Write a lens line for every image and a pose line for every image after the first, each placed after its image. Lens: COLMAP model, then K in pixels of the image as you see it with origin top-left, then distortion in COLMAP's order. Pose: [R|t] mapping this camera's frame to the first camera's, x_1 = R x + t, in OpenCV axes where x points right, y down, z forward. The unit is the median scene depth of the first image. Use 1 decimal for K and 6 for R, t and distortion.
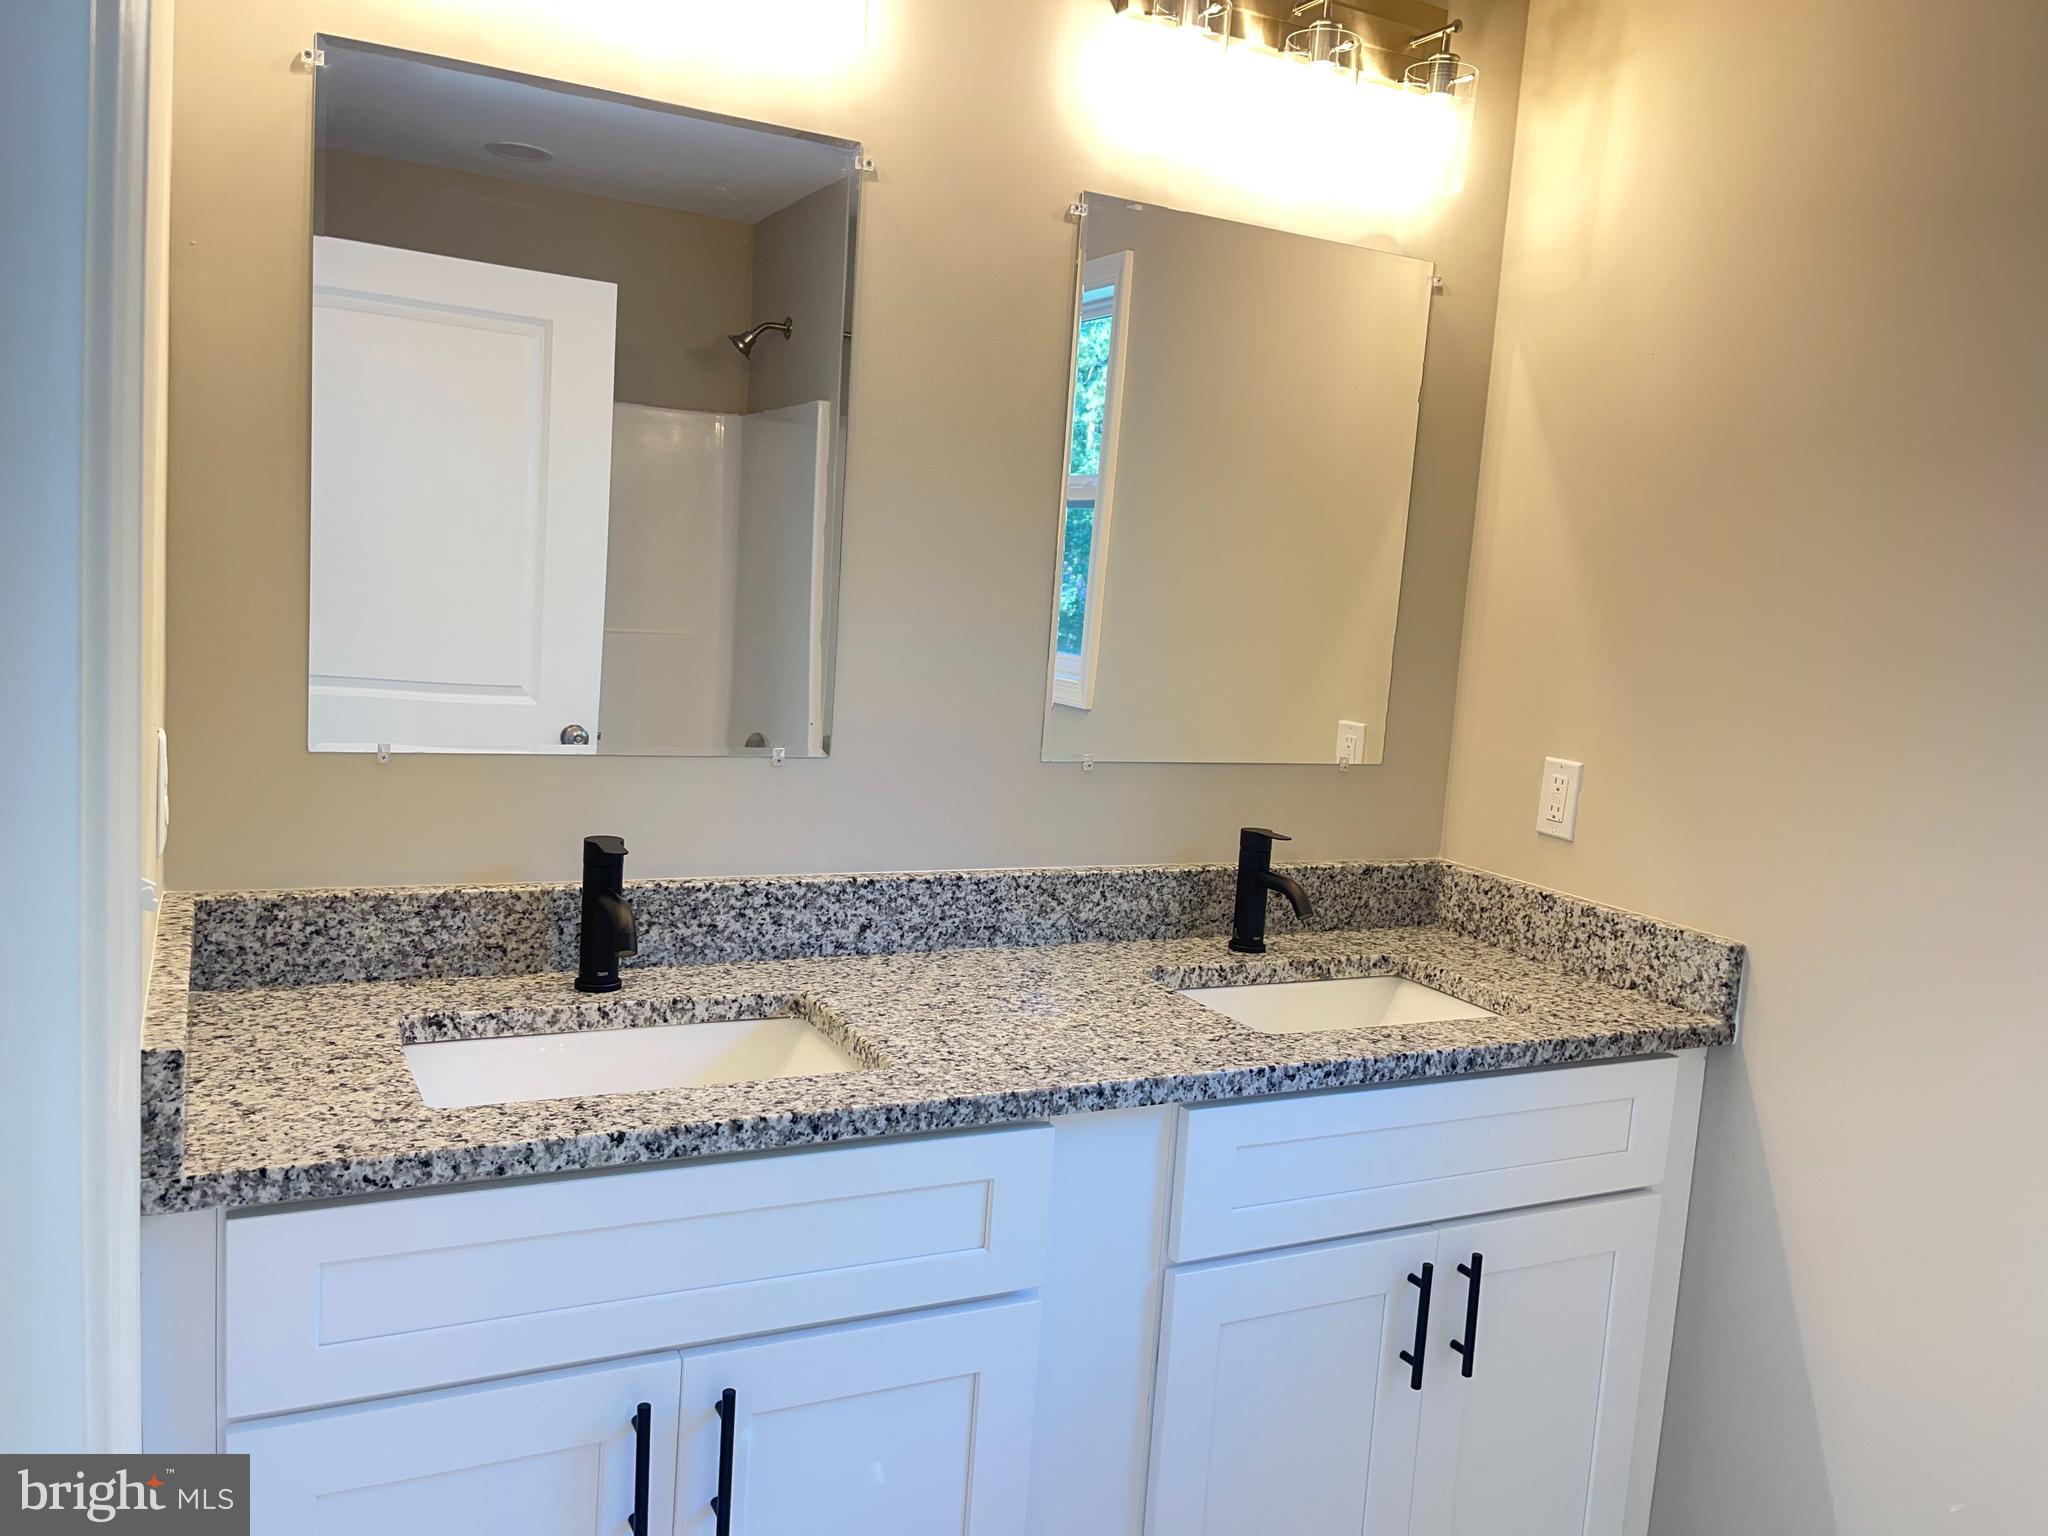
lens RADIAL K [[1544.5, 0, 1024.0], [0, 1544.5, 768.0], [0, 0, 1]] dist [0.055548, -0.074013]
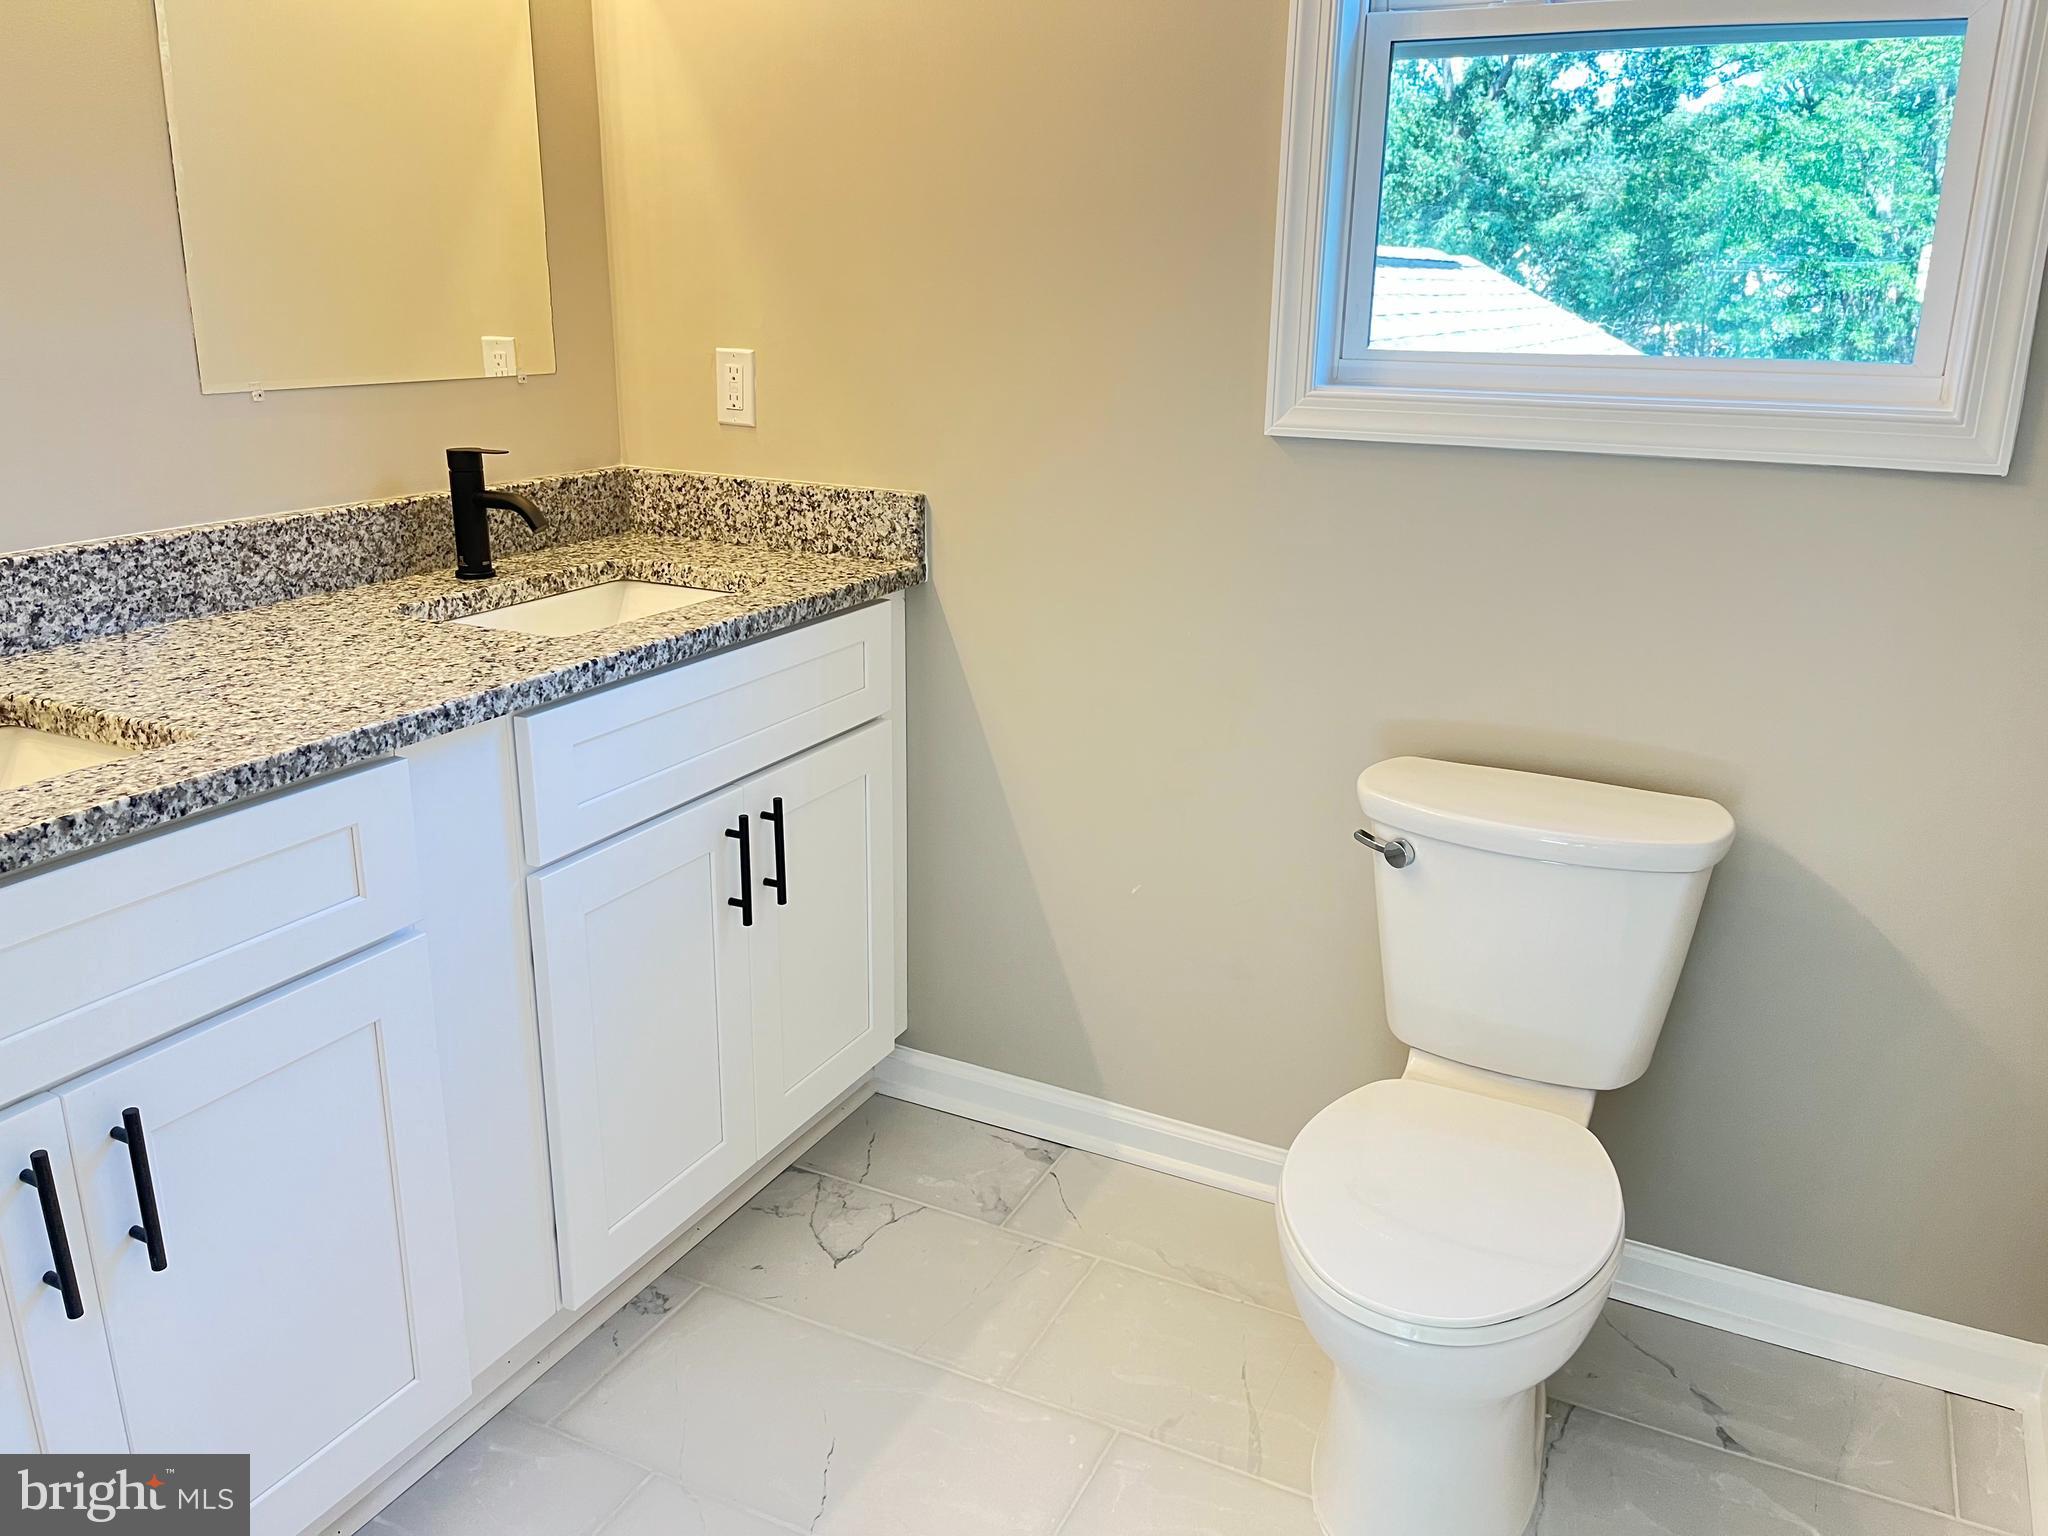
lens RADIAL K [[1544.5, 0, 1024.0], [0, 1544.5, 768.0], [0, 0, 1]] dist [0.055548, -0.074013]
pose [[0.805775, -0.233852, 0.544095, -0.167717], [0.111652, 0.962247, 0.248224, 0.036726], [-0.581602, -0.139263, 0.801464, 0.011579]]
